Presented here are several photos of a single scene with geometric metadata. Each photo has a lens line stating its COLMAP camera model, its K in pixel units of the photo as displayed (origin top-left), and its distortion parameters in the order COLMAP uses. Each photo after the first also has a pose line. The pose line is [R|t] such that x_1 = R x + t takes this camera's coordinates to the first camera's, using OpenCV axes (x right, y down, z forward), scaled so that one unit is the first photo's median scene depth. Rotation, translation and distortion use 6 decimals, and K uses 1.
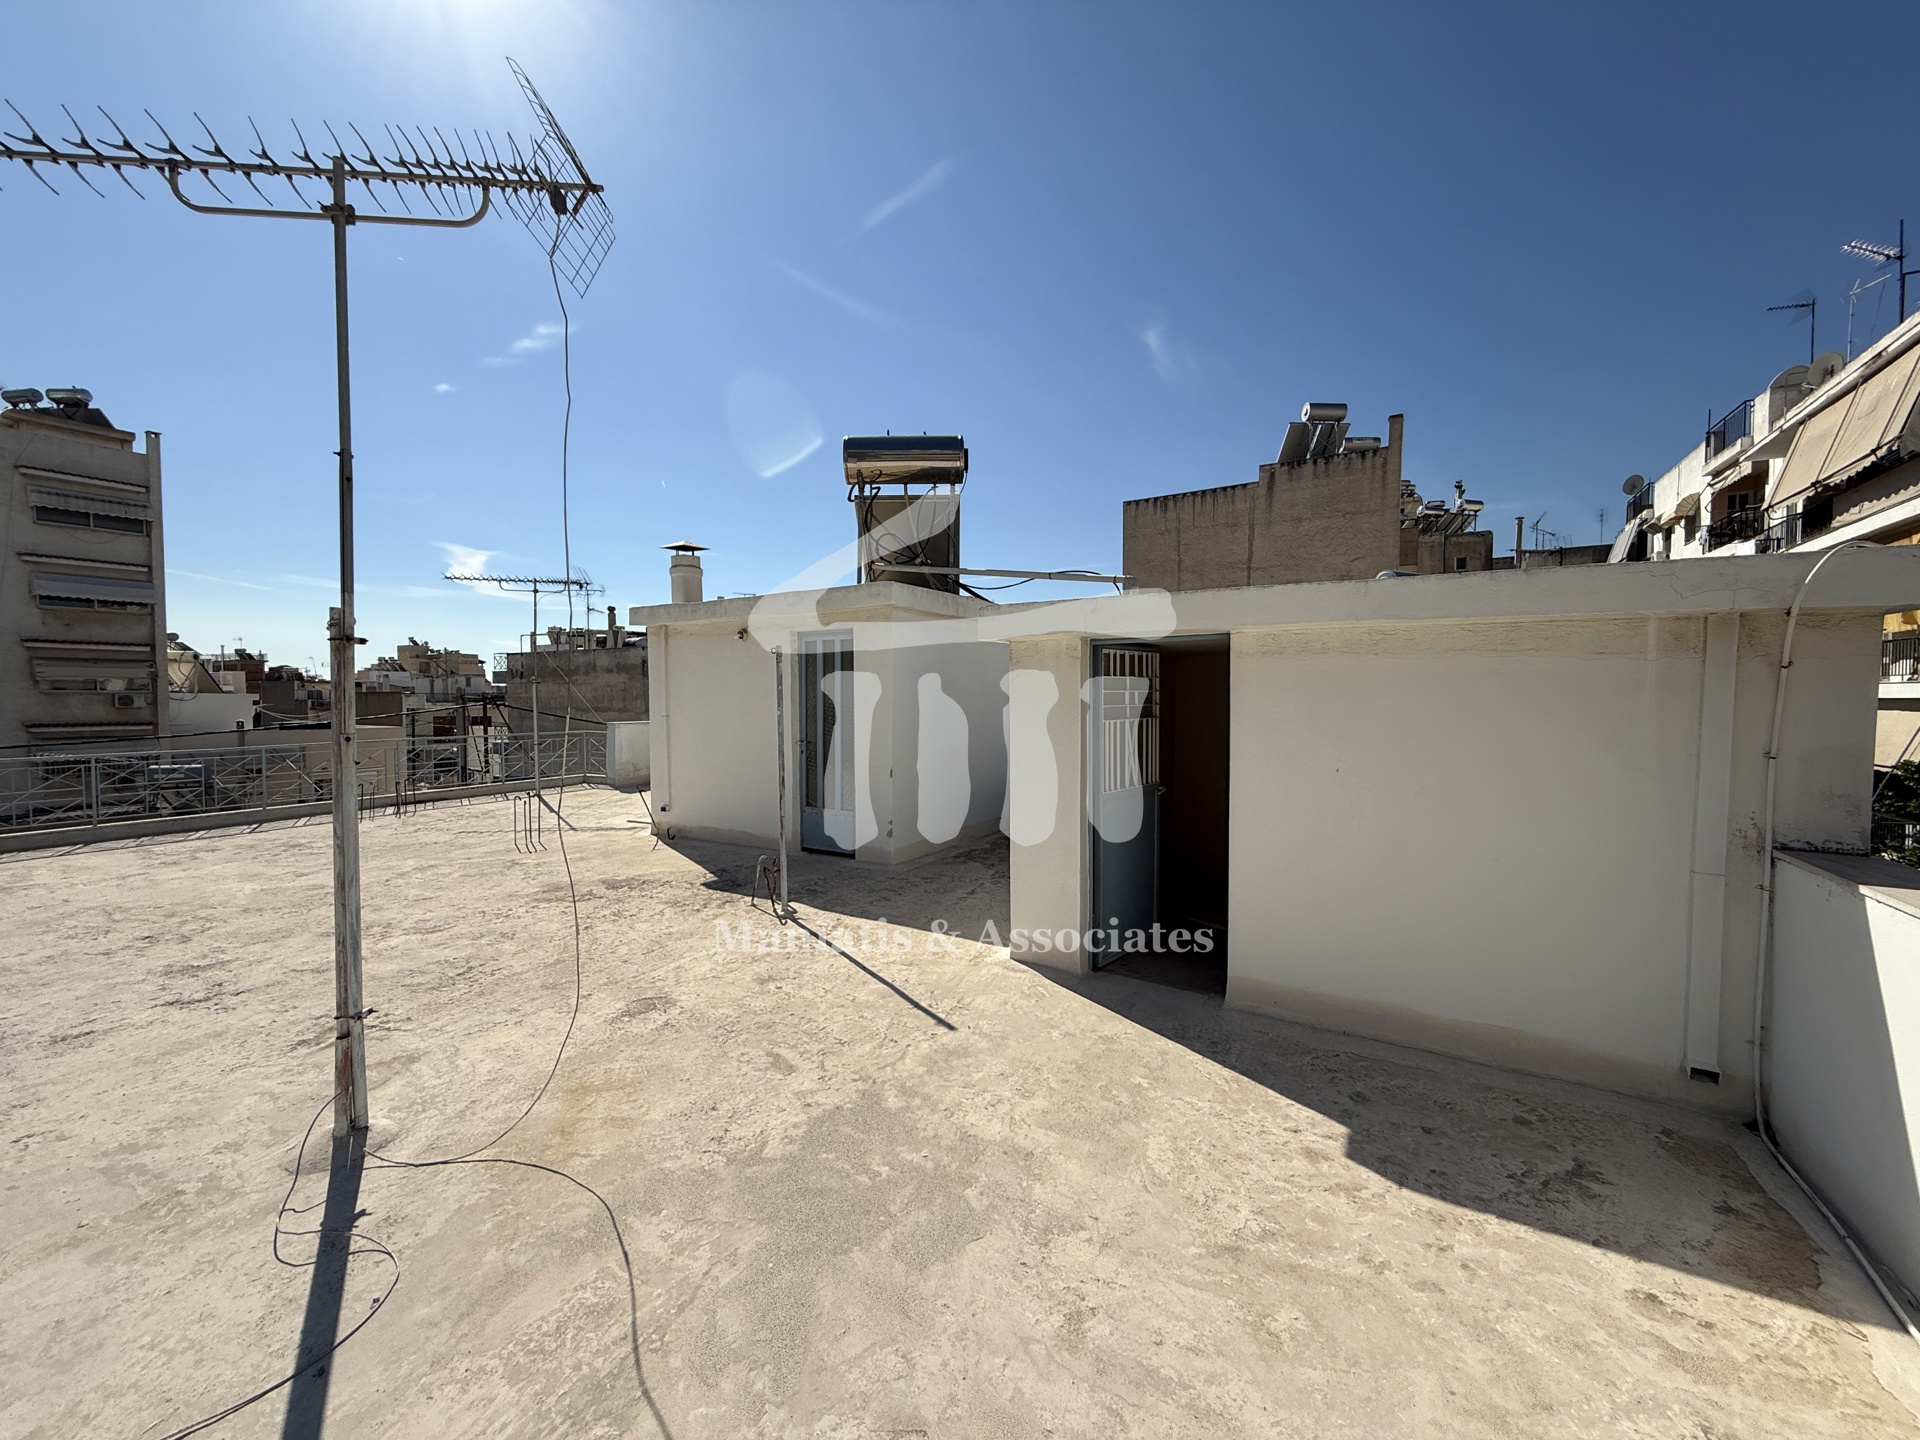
lens RADIAL K [[772.5, 0, 957.1], [0, 772.5, 723.9], [0, 0, 1]] dist [-0.000410, 0.000173]
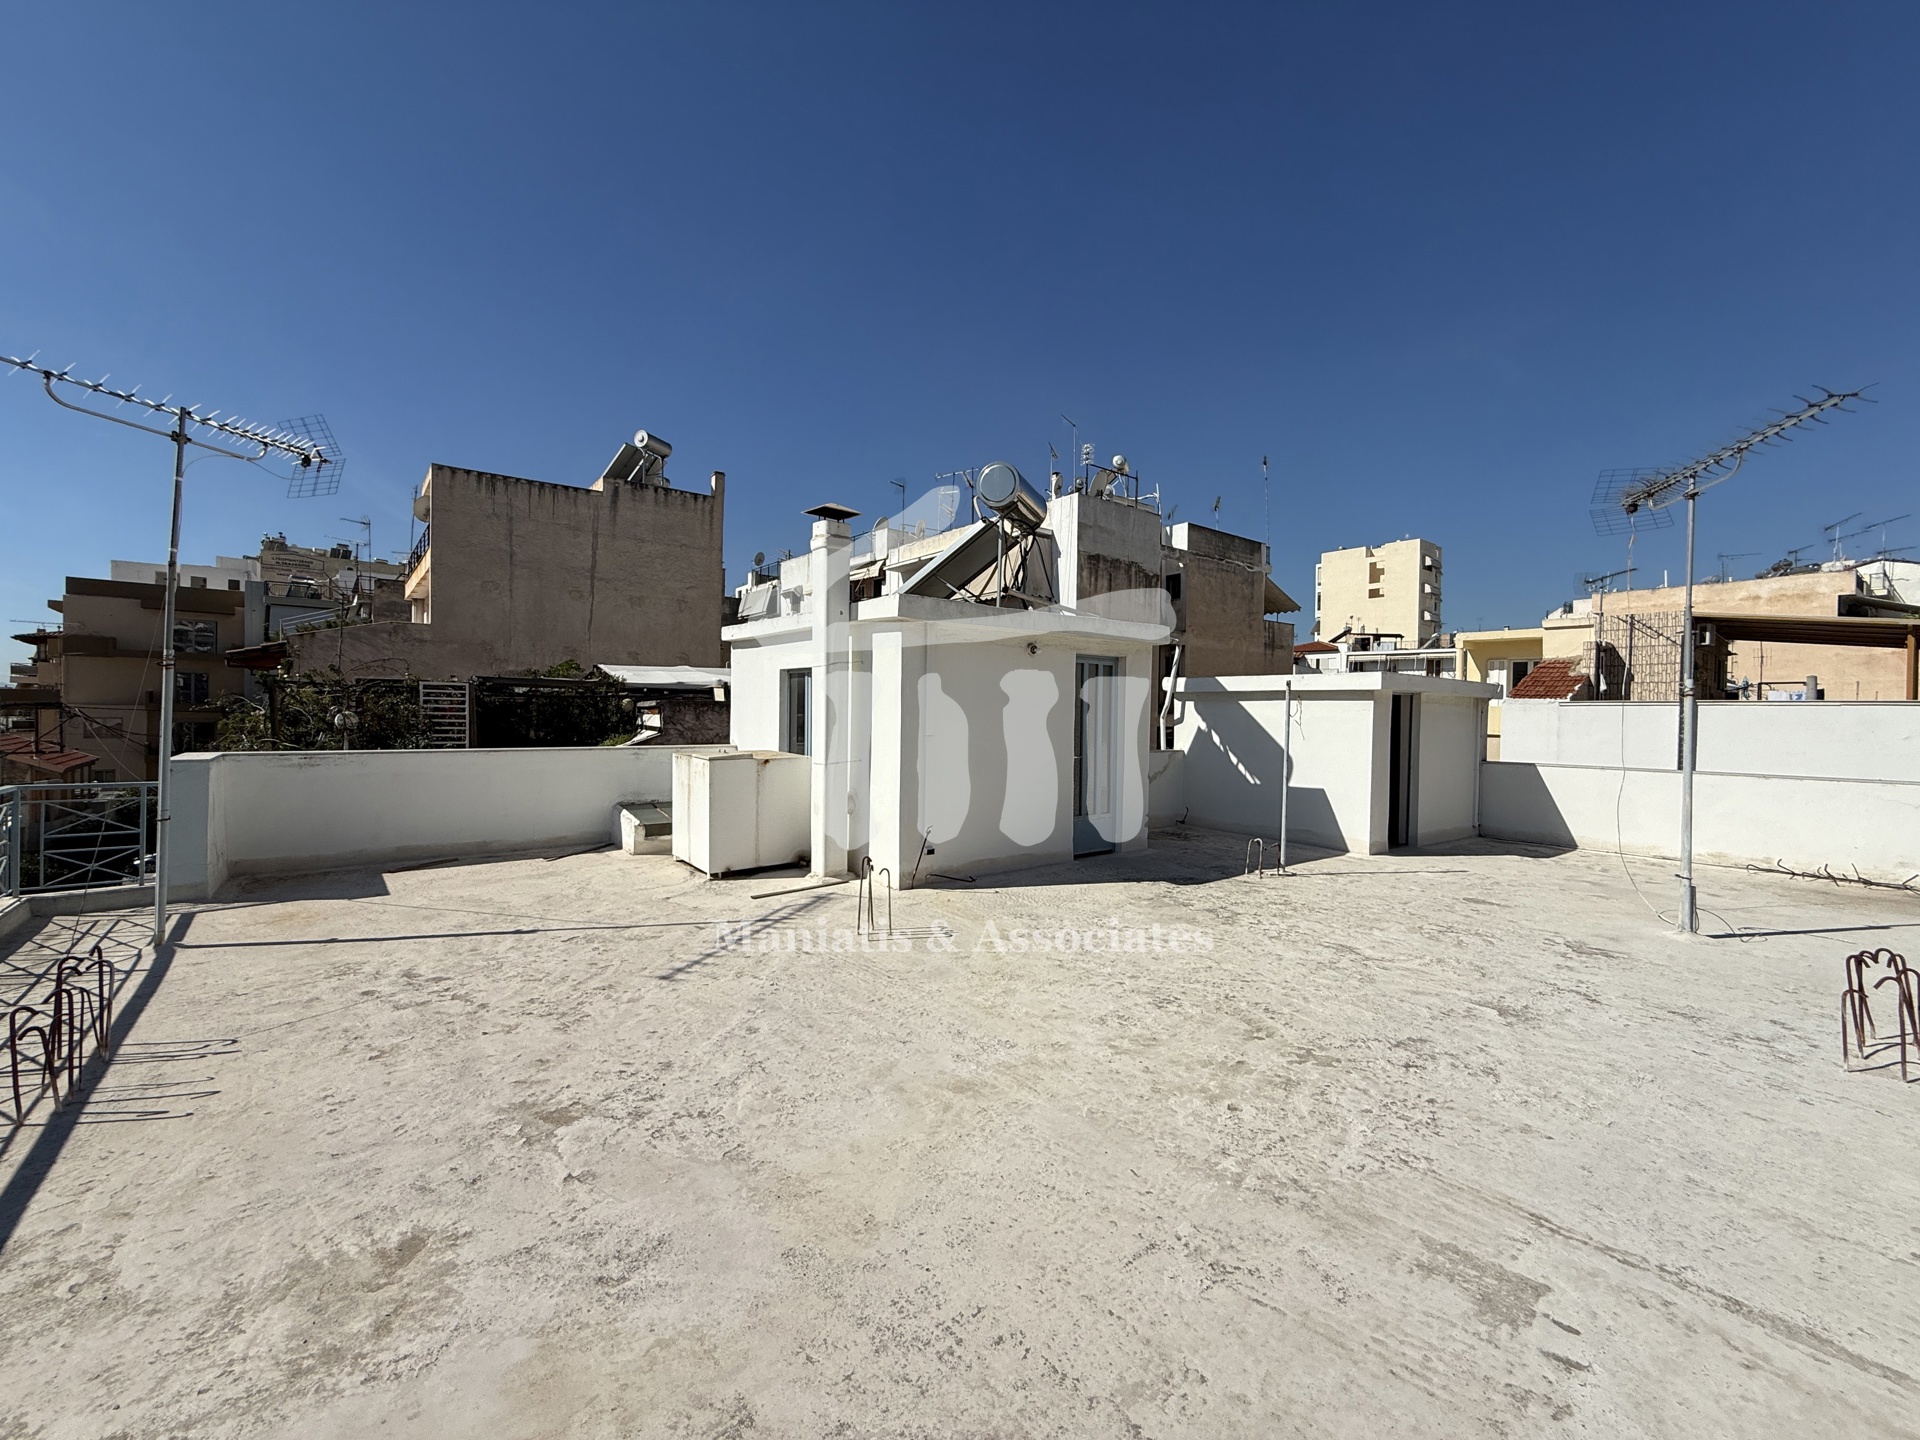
lens RADIAL K [[772.5, 0, 958.0], [0, 772.5, 717.3], [0, 0, 1]] dist [-0.000410, 0.000173]
pose [[0.359345, 0.004066, 0.933196, -0.371639], [0.015739, 0.999822, -0.010416, -0.006843], [-0.933072, 0.018431, 0.359217, 0.225939]]
